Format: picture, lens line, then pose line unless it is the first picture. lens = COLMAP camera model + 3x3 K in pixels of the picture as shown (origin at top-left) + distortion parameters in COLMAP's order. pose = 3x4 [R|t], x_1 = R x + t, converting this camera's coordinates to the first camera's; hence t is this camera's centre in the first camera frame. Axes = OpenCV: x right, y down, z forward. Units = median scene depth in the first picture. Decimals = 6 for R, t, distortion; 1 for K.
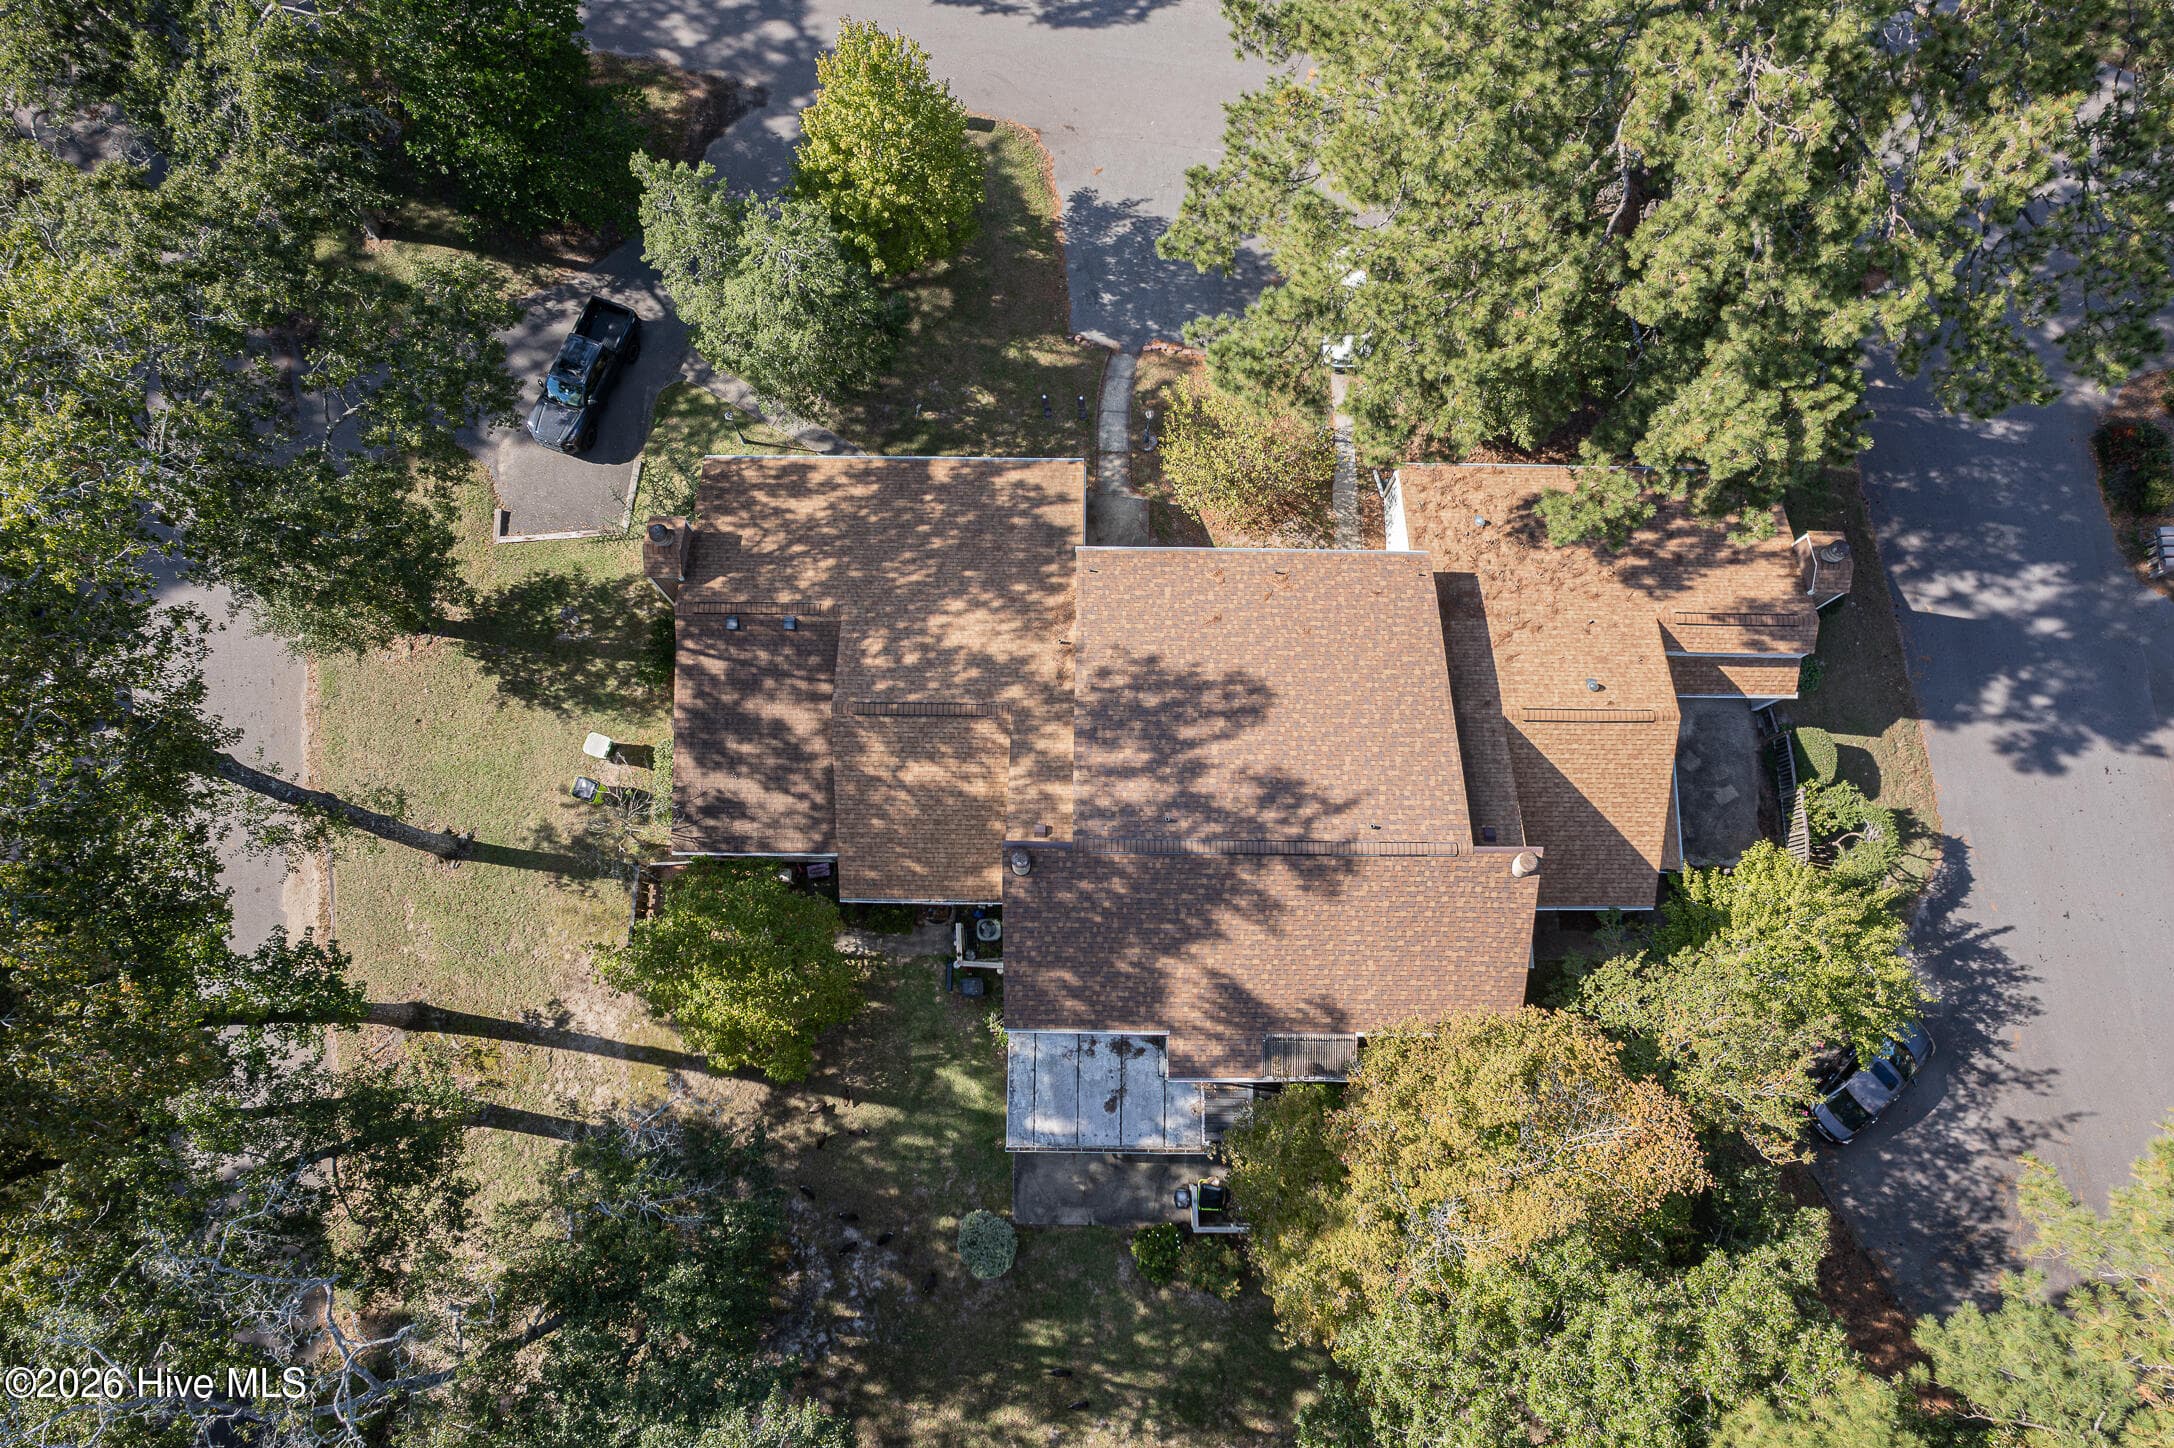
lens RADIAL K [[1395.8, 0, 1080.4], [0, 1395.8, 728.4], [0, 0, 1]] dist [-0.035697, 0.000189]
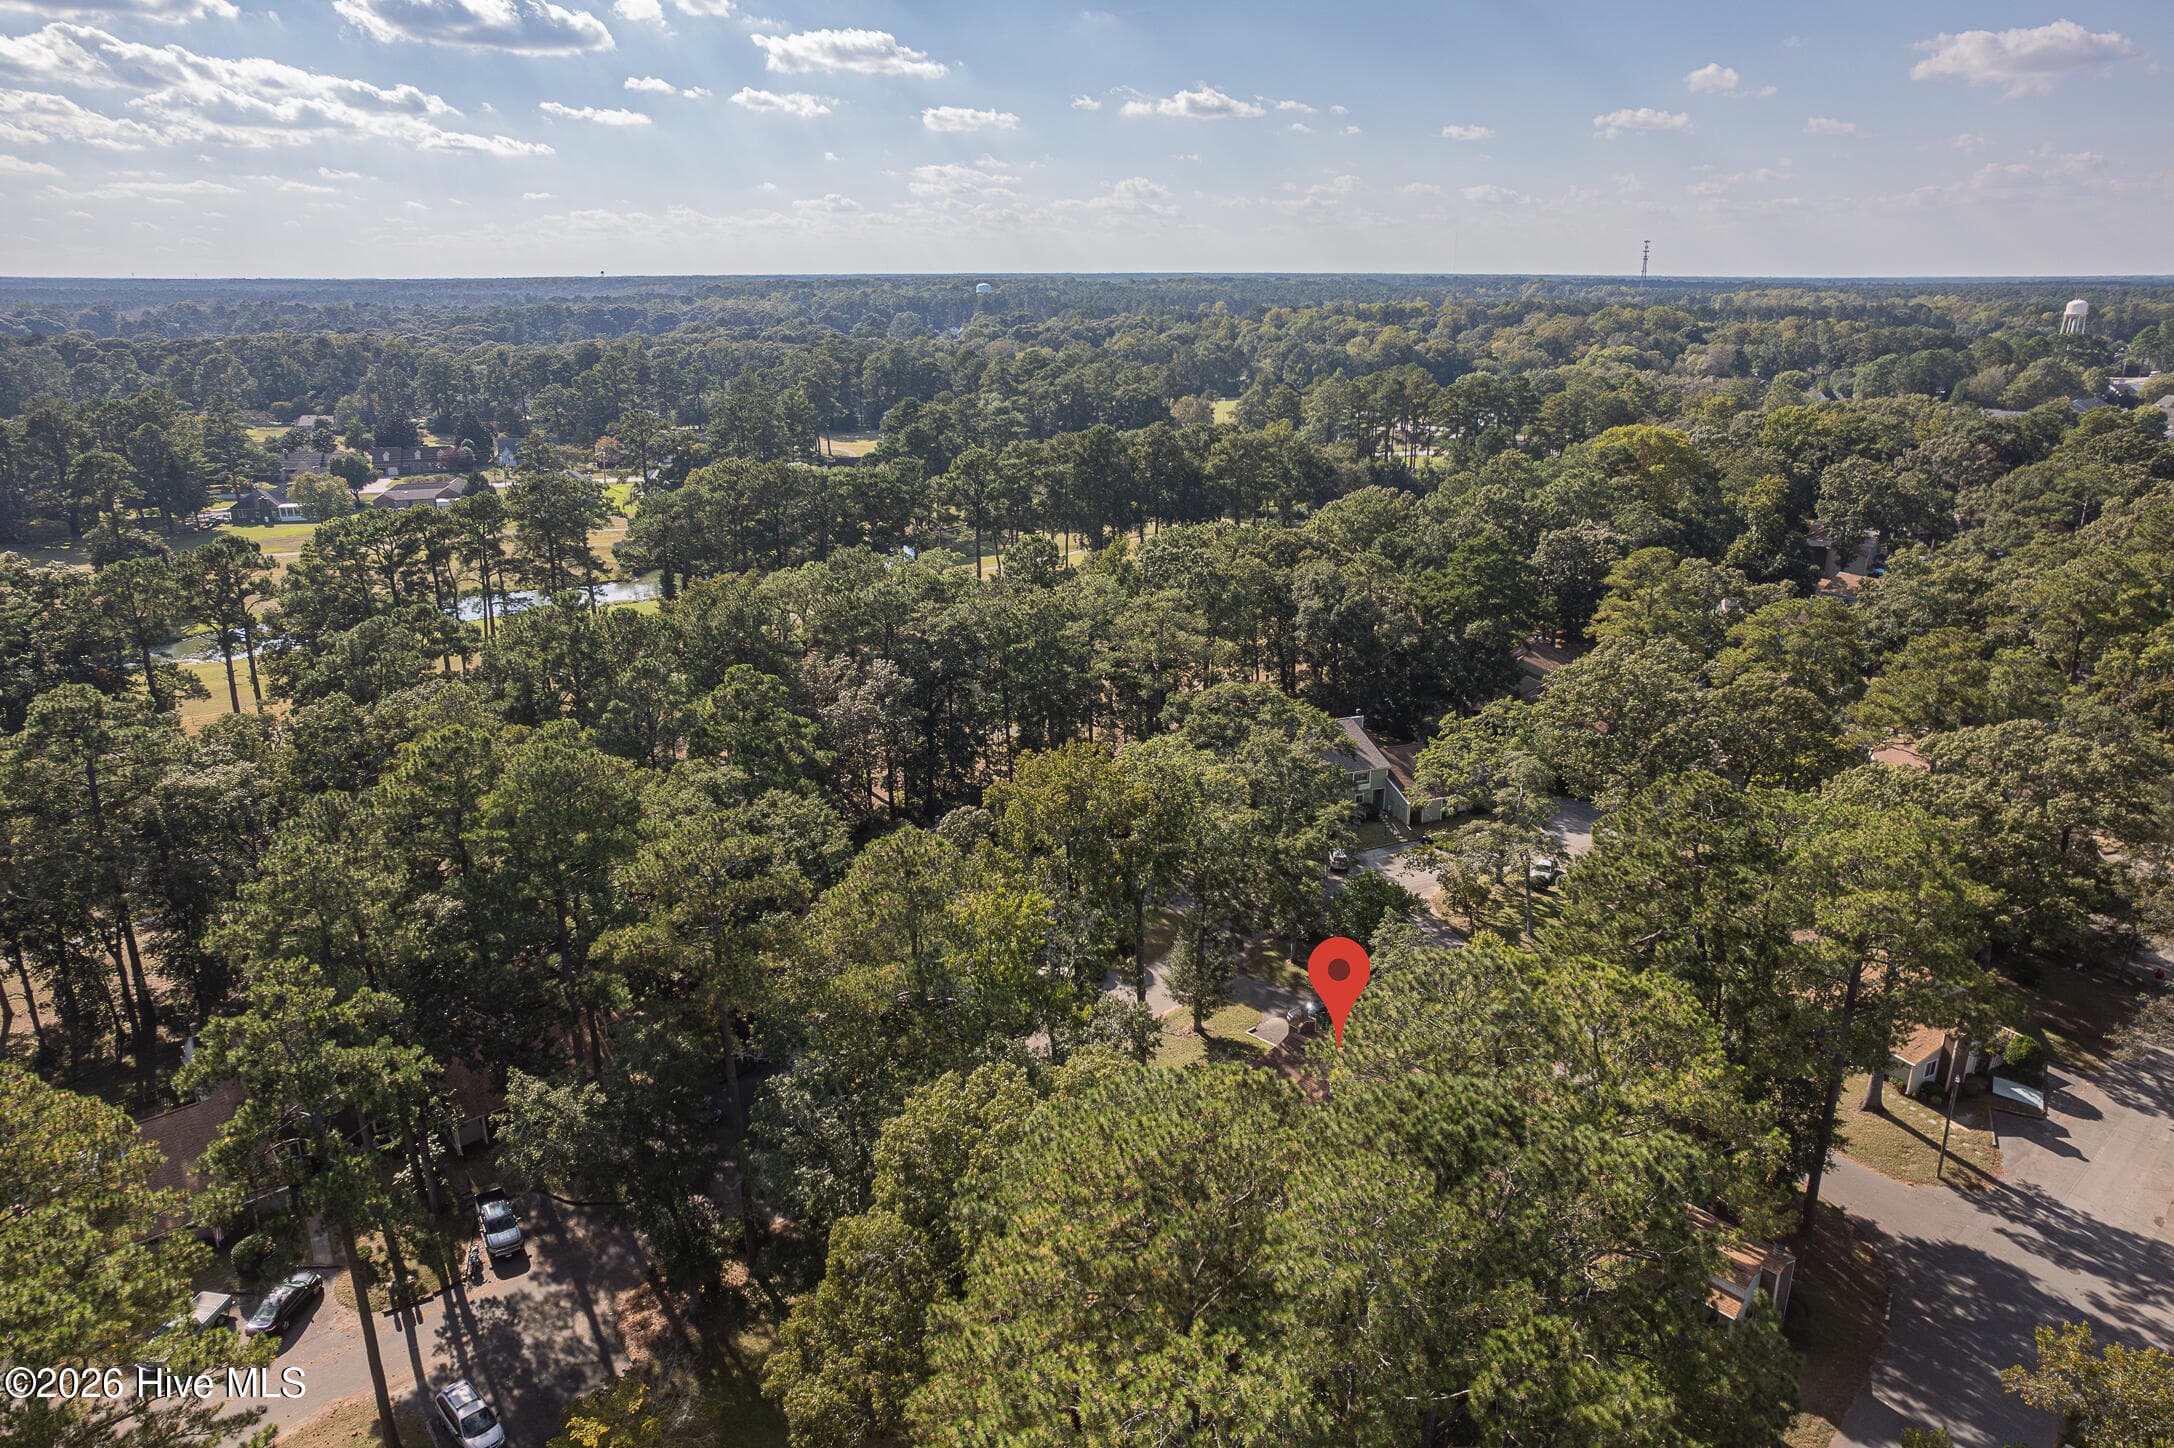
lens RADIAL K [[1395.8, 0, 1080.4], [0, 1395.8, 728.4], [0, 0, 1]] dist [-0.035697, 0.000189]
pose [[0.645468, 0.234901, -0.726768, 1.096647], [-0.745115, 0.402769, -0.531582, 1.241207], [0.167851, 0.884646, 0.435003, -0.571495]]
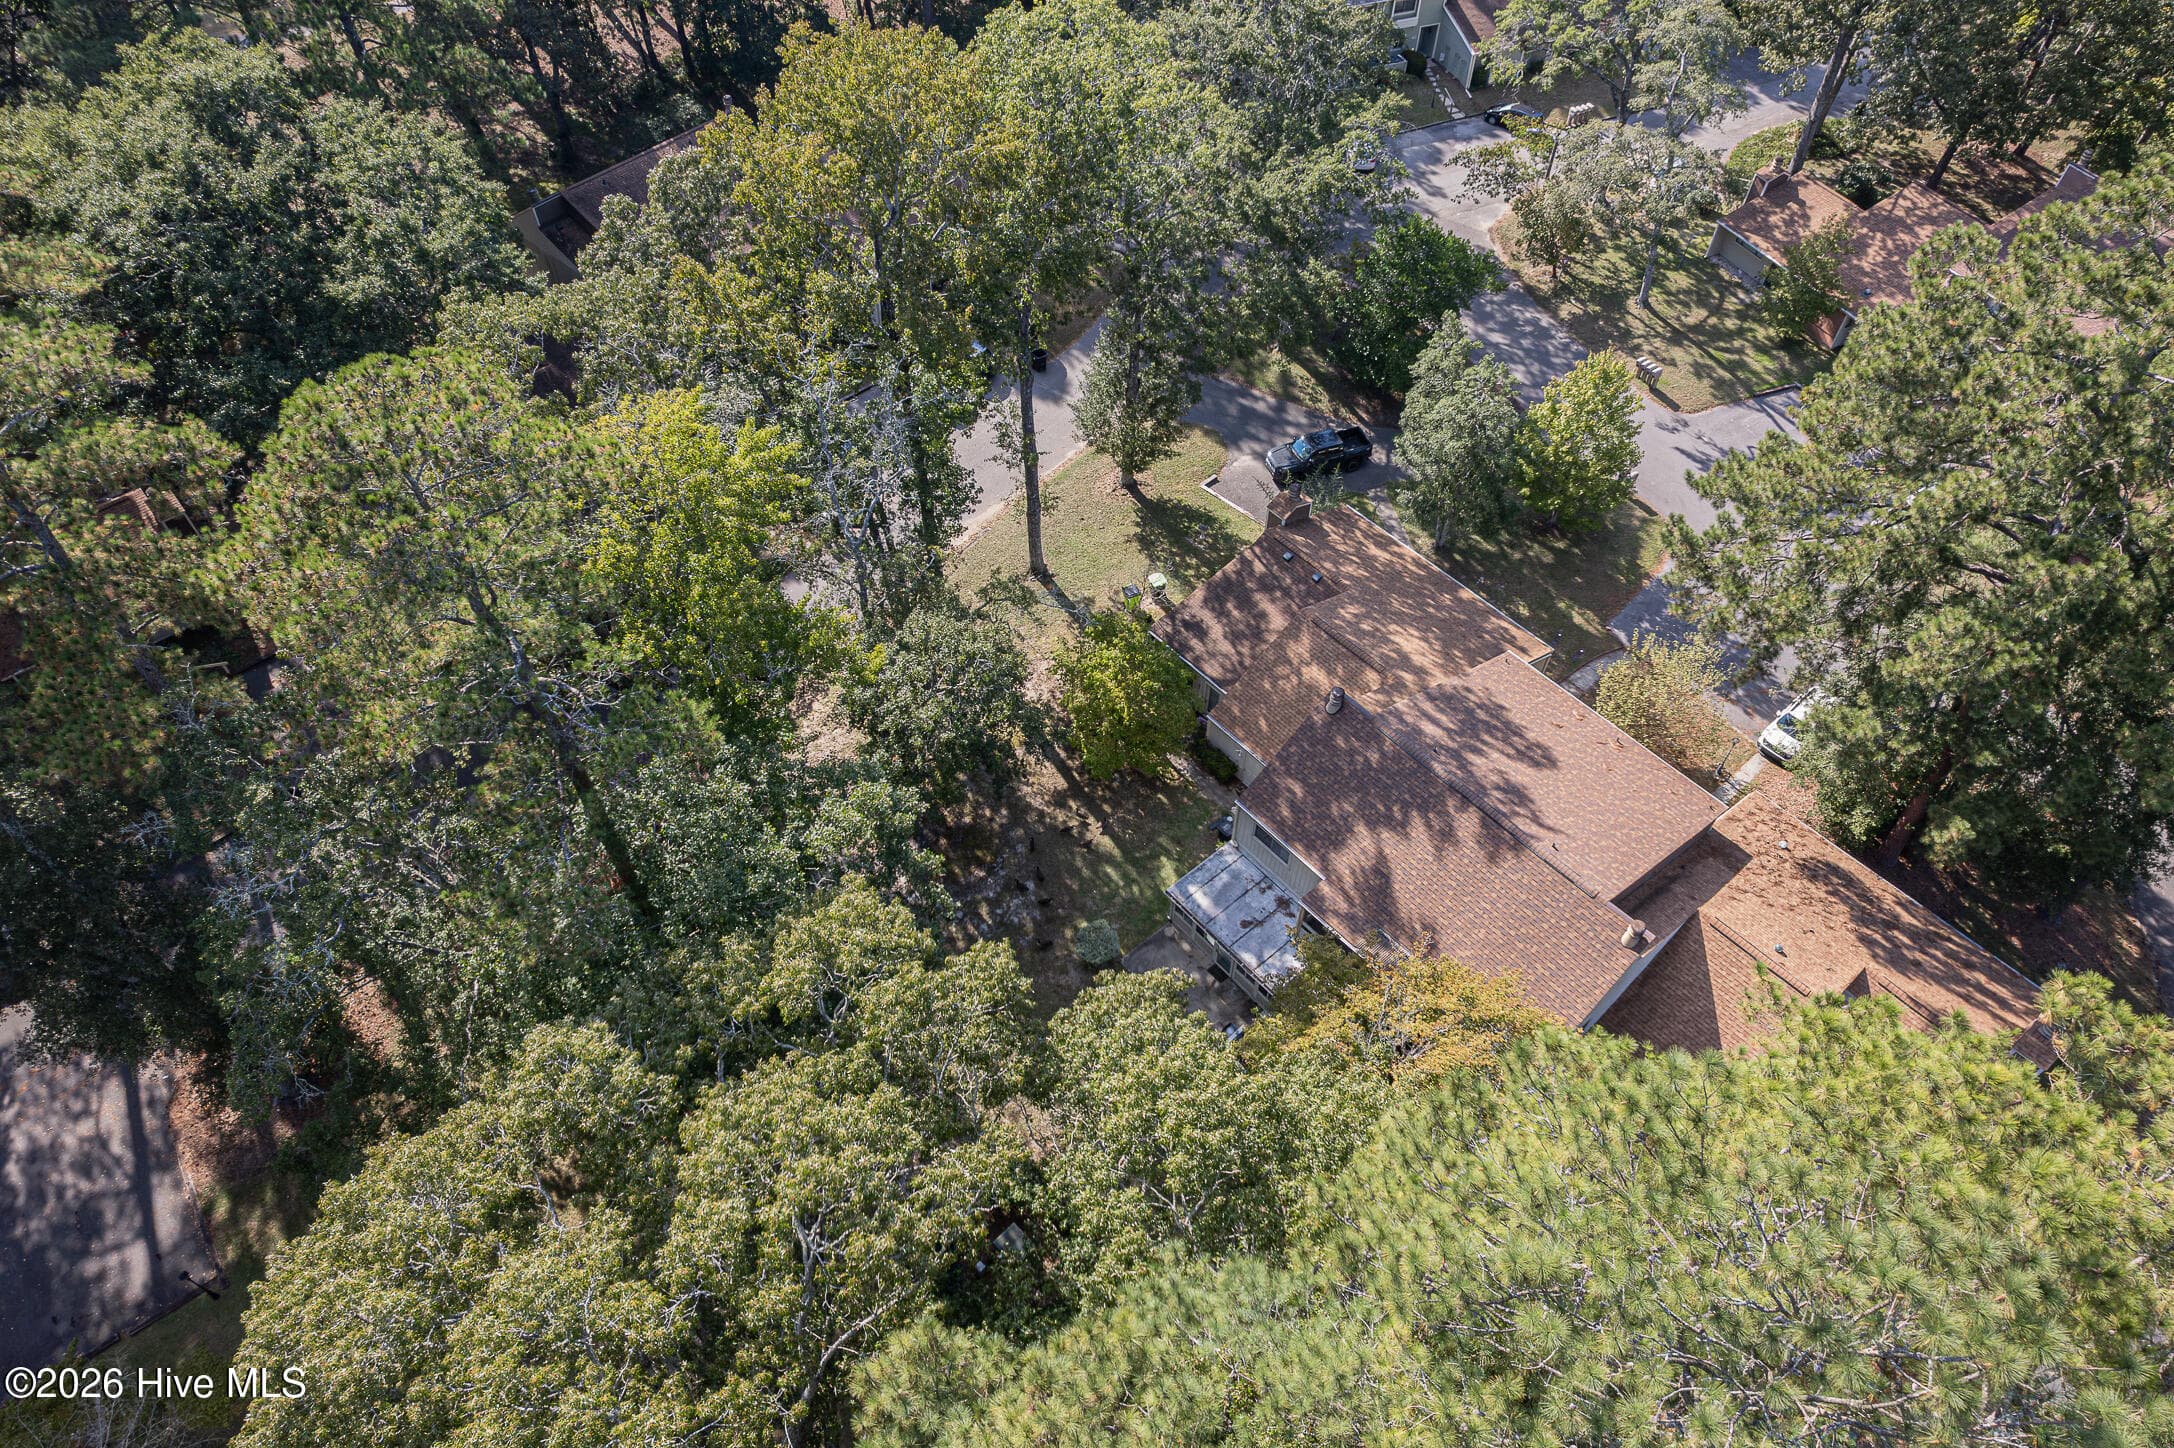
lens RADIAL K [[1400.6, 0, 1087.3], [0, 1400.6, 736.6], [0, 0, 1]] dist [-0.076278, 0.093313]
pose [[0.664552, 0.583453, -0.466855, 0.409270], [-0.731507, 0.635499, -0.247059, 0.565741], [0.152538, 0.505691, 0.849122, -0.188398]]
